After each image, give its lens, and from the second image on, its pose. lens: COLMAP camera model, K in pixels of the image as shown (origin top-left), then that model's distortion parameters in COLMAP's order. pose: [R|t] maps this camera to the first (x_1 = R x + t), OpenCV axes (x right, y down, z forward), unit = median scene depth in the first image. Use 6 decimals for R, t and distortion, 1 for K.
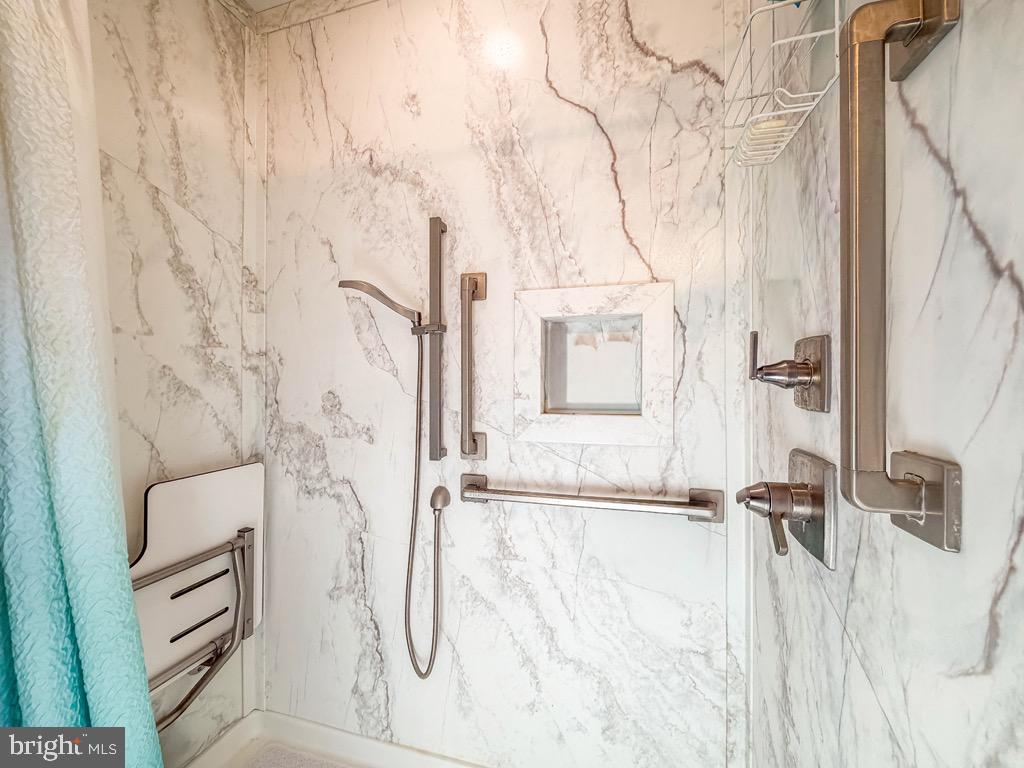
lens RADIAL K [[405.2, 0, 486.2], [0, 405.2, 384.0], [0, 0, 1]] dist [-0.000526, -0.000855]
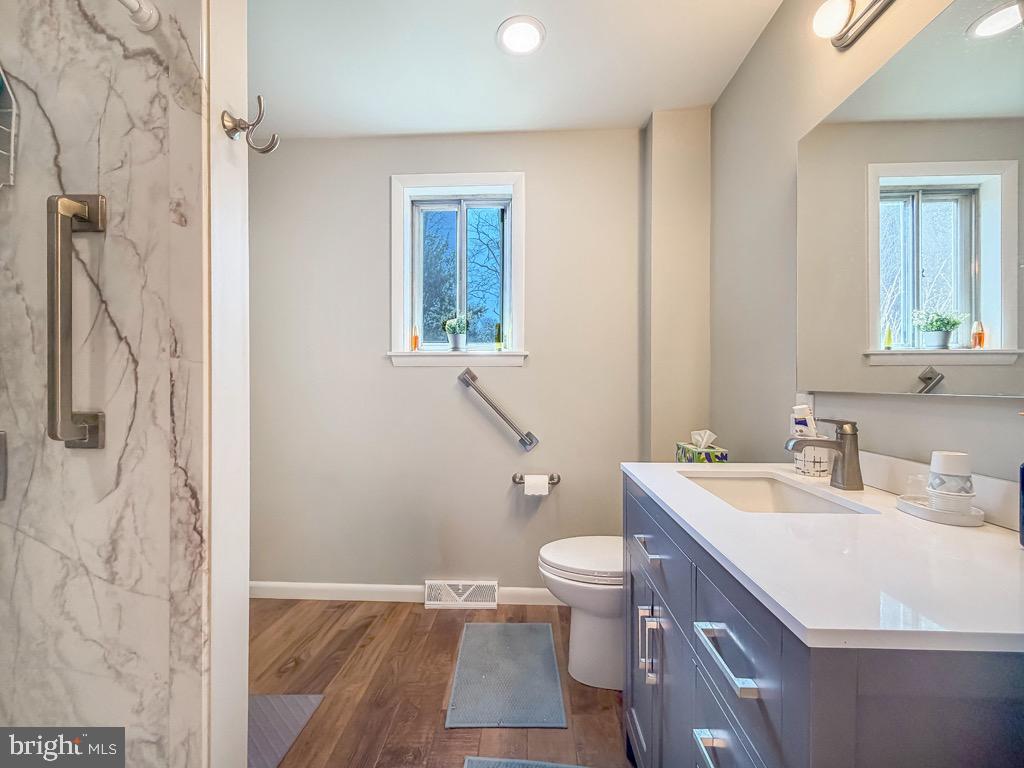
lens RADIAL K [[405.2, 0, 512.8], [0, 405.2, 387.4], [0, 0, 1]] dist [-0.000526, -0.000855]
pose [[0.967384, 0.003440, 0.253292, 0.944613], [-0.004467, 0.999984, 0.003480, -0.084269], [-0.253276, -0.004498, 0.967384, -0.016519]]
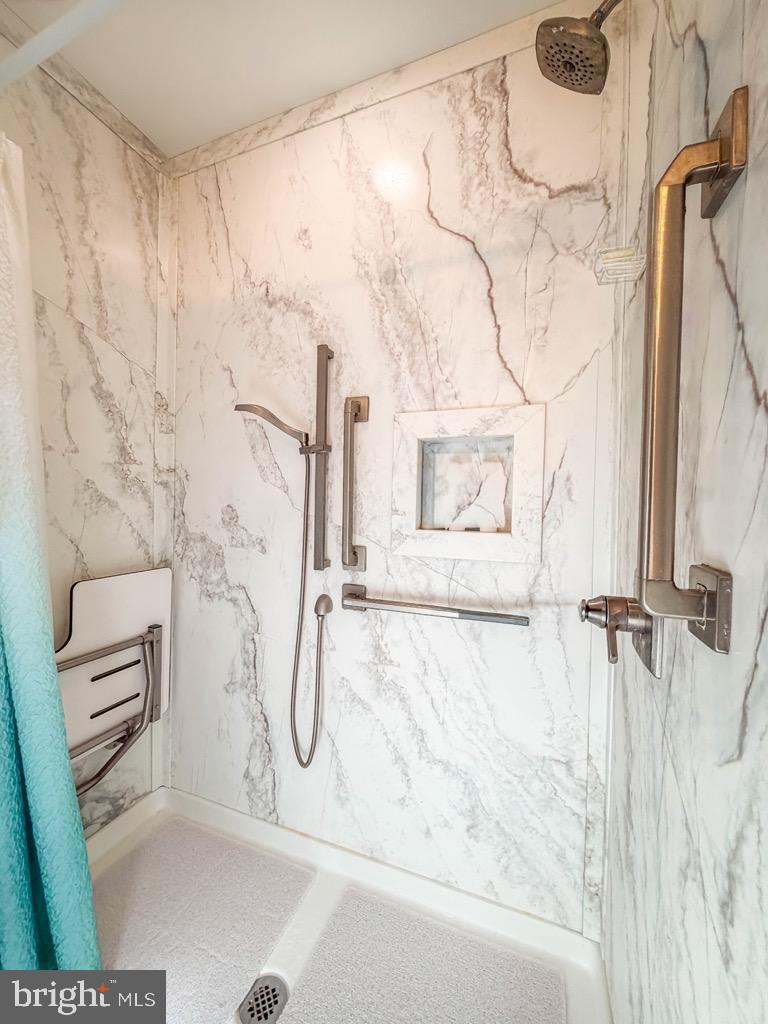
lens RADIAL K [[405.2, 0, 360.7], [0, 405.2, 510.9], [0, 0, 1]] dist [-0.000526, -0.000855]
pose [[0.994884, 0.019969, -0.099030, 0.094569], [-0.018241, 0.999666, 0.018320, 0.008301], [0.099363, -0.016420, 0.994916, -0.068927]]
